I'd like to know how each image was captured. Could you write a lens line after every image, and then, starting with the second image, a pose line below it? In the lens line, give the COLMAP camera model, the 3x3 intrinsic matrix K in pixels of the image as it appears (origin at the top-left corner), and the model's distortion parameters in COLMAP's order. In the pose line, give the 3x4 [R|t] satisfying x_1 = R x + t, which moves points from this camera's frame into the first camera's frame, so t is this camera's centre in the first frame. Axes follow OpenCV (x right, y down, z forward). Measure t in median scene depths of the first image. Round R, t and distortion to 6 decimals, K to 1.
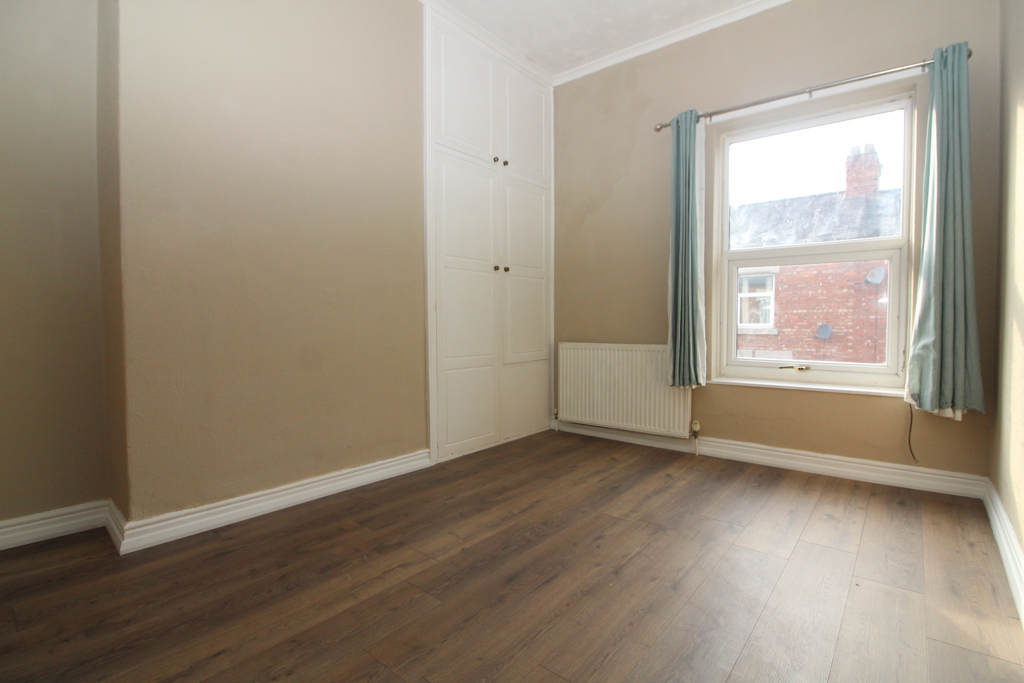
lens RADIAL K [[478.6, 0, 517.0], [0, 478.6, 339.0], [0, 0, 1]] dist [-0.000196, -0.014990]
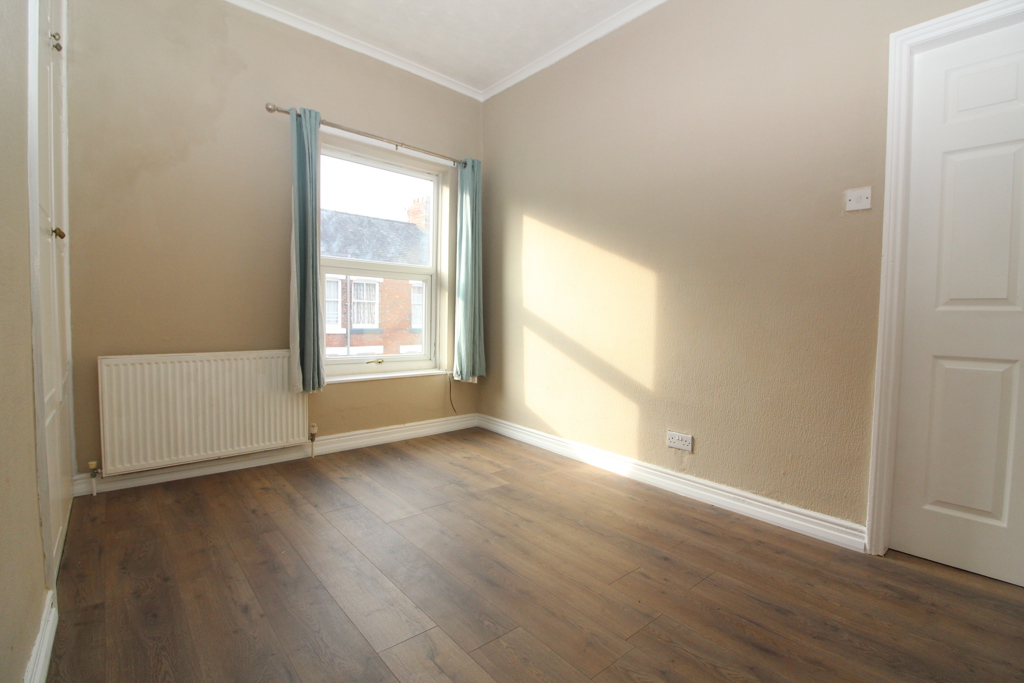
lens RADIAL K [[481.7, 0, 516.4], [0, 481.7, 339.3], [0, 0, 1]] dist [0.001263, -0.016168]
pose [[0.158159, -0.041941, 0.986523, -0.734844], [0.018857, 0.999044, 0.039450, -0.050043], [-0.987234, 0.012363, 0.158798, 0.561522]]
